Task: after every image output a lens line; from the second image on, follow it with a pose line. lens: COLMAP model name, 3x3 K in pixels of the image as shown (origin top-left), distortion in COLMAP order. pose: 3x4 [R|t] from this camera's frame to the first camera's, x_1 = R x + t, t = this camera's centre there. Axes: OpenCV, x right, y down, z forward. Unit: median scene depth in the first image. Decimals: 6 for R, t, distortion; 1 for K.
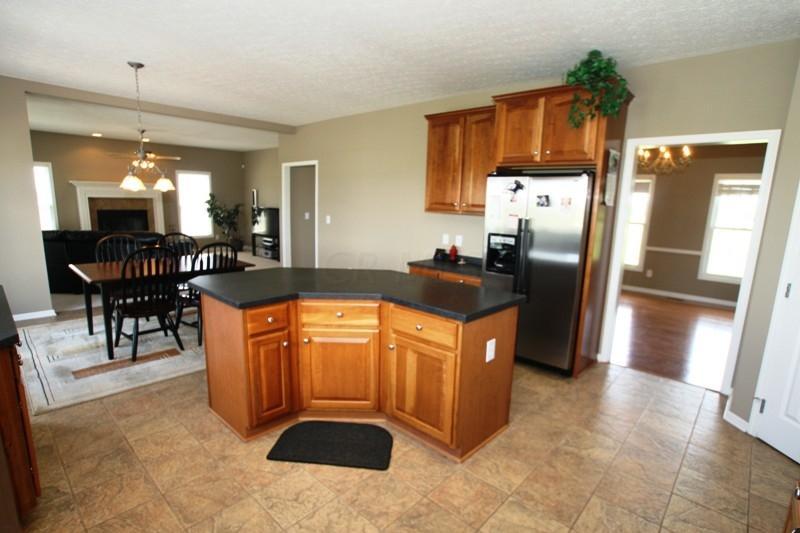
lens RADIAL K [[405.1, 0, 397.1], [0, 405.1, 278.9], [0, 0, 1]] dist [-0.043606, 0.009073]
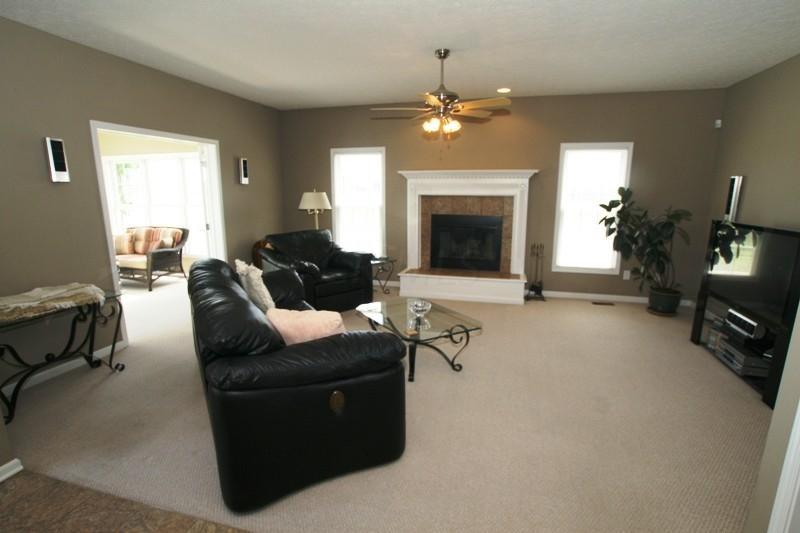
lens RADIAL K [[405.1, 0, 395.7], [0, 405.1, 270.9], [0, 0, 1]] dist [-0.043606, 0.009073]
pose [[0.460444, 0.155512, -0.873960, -0.432511], [-0.161379, 0.982793, 0.089856, -0.307263], [0.872896, 0.099665, 0.477618, 1.476596]]
